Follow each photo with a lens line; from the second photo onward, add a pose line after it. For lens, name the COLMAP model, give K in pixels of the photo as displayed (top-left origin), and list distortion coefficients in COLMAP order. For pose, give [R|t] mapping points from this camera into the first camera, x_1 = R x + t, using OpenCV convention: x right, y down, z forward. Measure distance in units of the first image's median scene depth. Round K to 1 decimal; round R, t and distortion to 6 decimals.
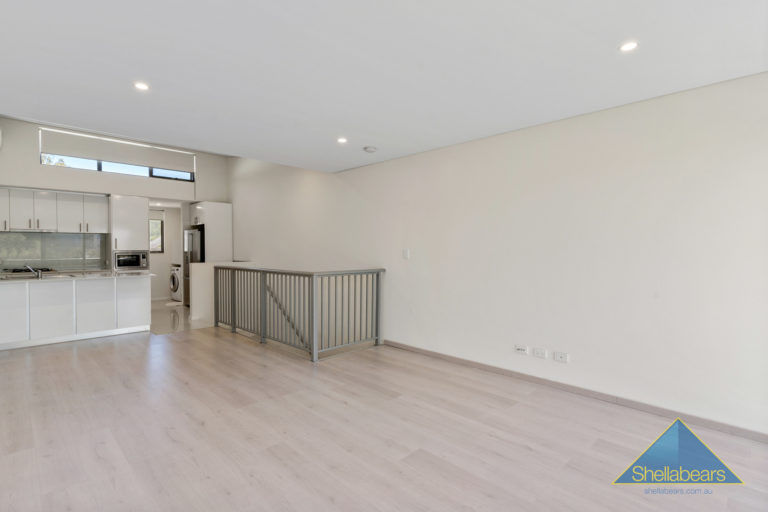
lens RADIAL K [[371.2, 0, 384.0], [0, 371.2, 256.0], [0, 0, 1]] dist [0.001539, 0.000379]
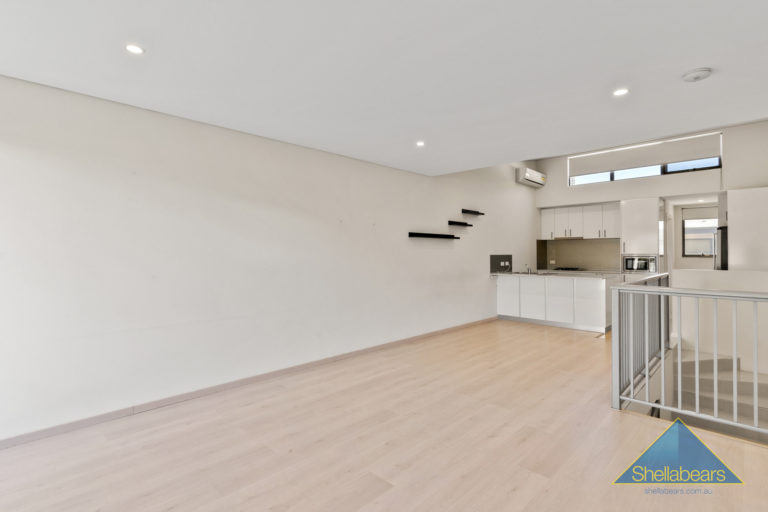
lens RADIAL K [[379.3, 0, 383.2], [0, 379.3, 239.8], [0, 0, 1]] dist [0.002718, 0.000379]
pose [[0.006263, -0.032013, -0.999468, 0.341179], [-0.020492, 0.999273, -0.032135, -0.005976], [0.999770, 0.020683, 0.005602, 0.331944]]
